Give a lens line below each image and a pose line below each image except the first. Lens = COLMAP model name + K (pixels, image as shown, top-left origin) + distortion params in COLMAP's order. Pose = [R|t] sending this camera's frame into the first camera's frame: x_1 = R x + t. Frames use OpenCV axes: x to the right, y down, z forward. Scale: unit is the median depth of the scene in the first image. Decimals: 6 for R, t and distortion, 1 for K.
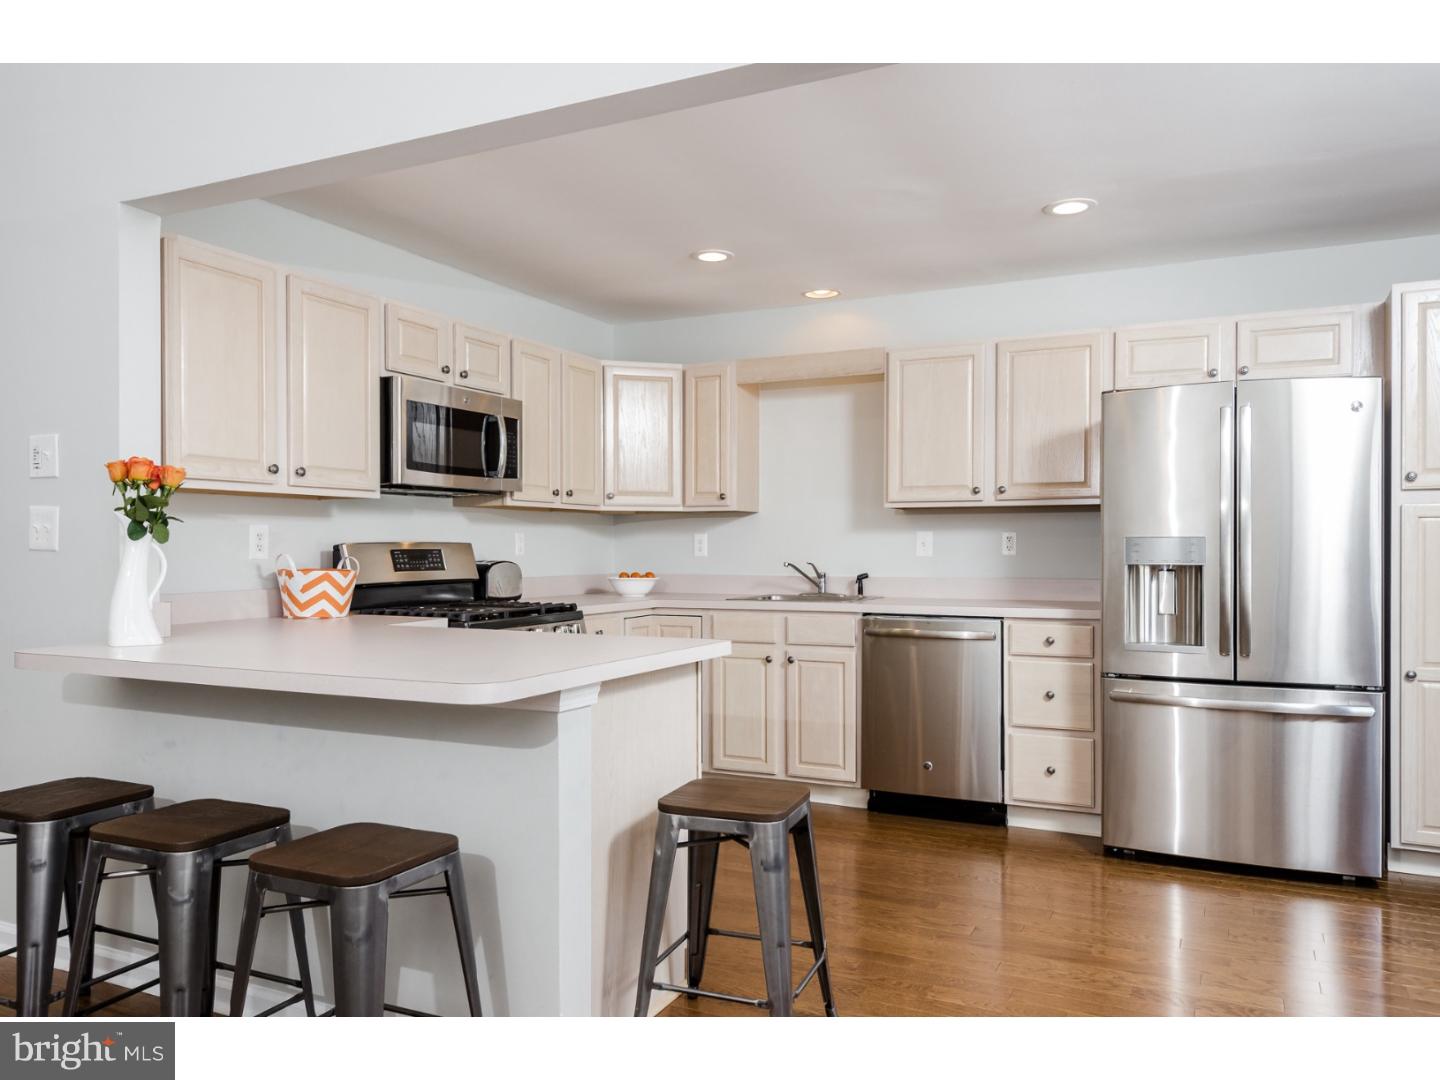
lens RADIAL K [[1047.1, 0, 724.5], [0, 1047.1, 548.2], [0, 0, 1]] dist [0.024432, 0.010587]
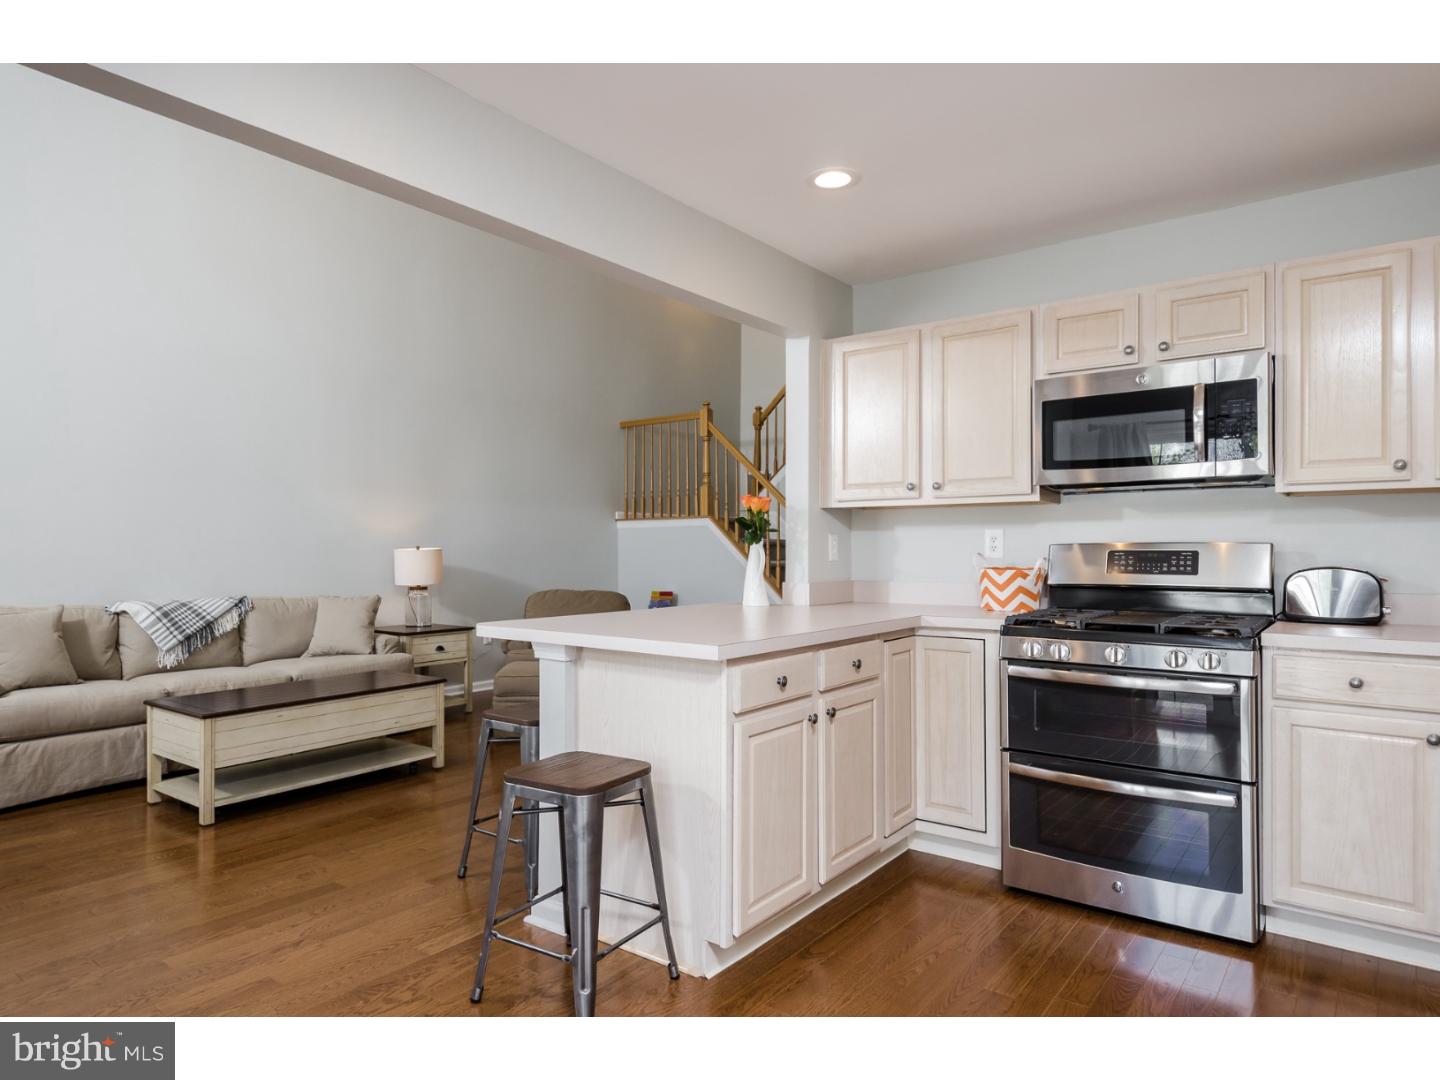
lens RADIAL K [[860.6, 0, 723.0], [0, 860.6, 542.5], [0, 0, 1]] dist [-0.009523, -0.002001]
pose [[-0.216713, -0.015229, -0.976116, 0.480126], [-0.008623, 0.999869, -0.013685, 0.006940], [0.976197, 0.005451, -0.216816, 0.751805]]
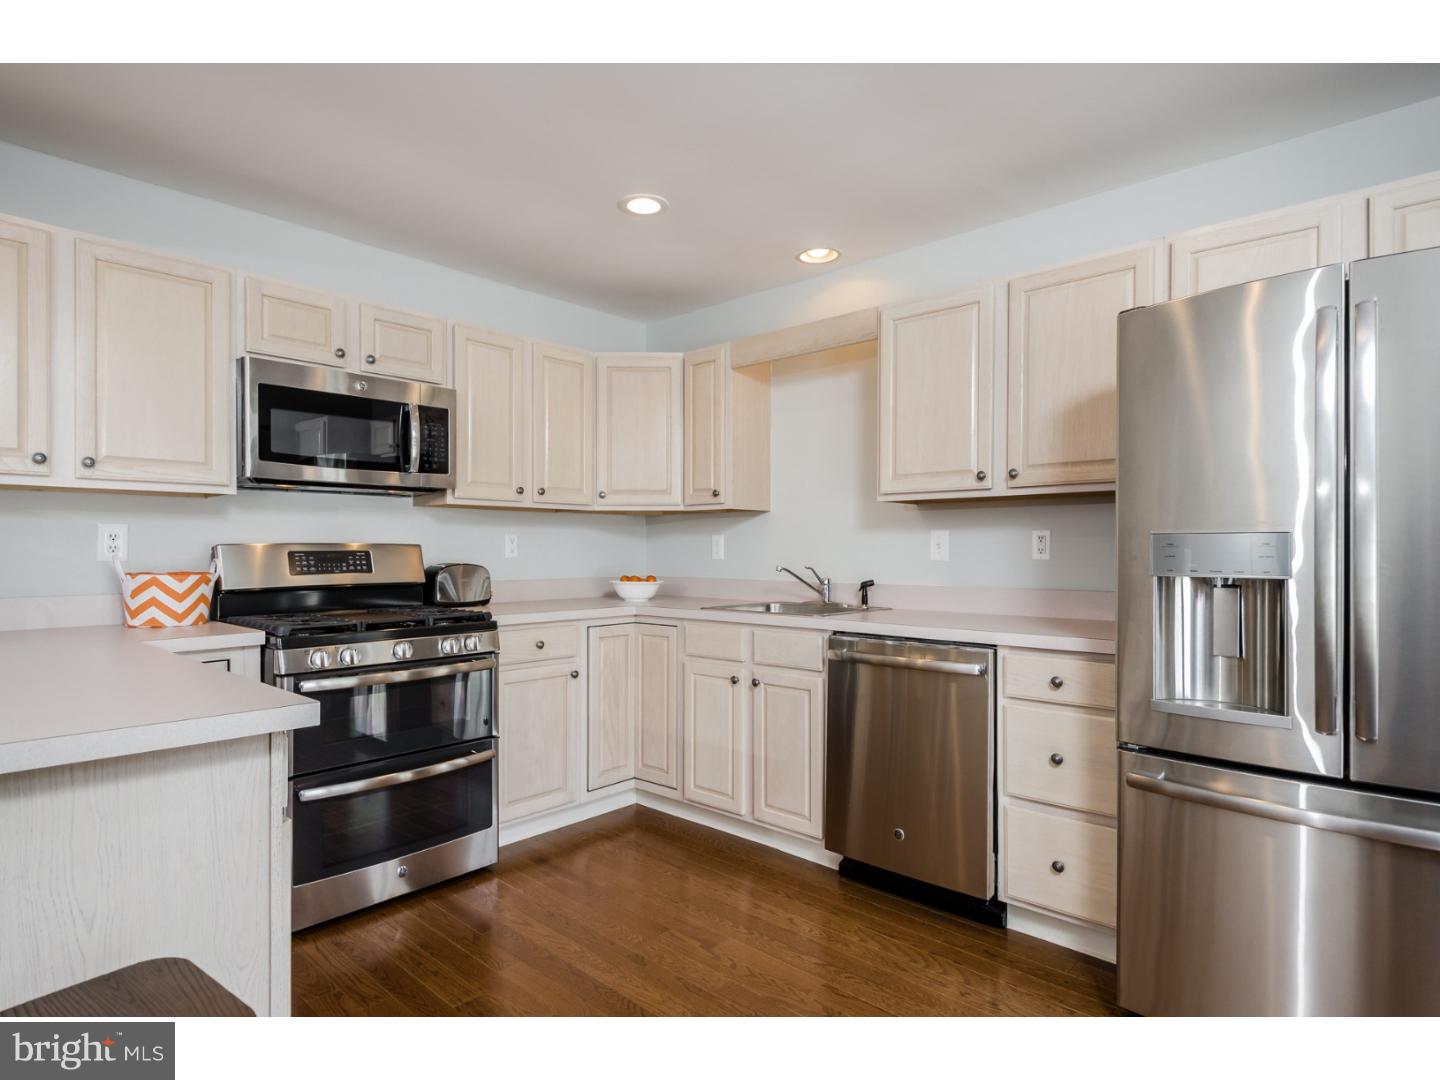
lens RADIAL K [[801.2, 0, 720.0], [0, 801.2, 549.3], [0, 0, 1]] dist [0.013145, -0.008276]
pose [[0.960811, 0.000607, -0.277204, 0.222855], [-0.001385, 0.999996, -0.002611, 0.000904], [0.277201, 0.002892, 0.960808, 0.386442]]
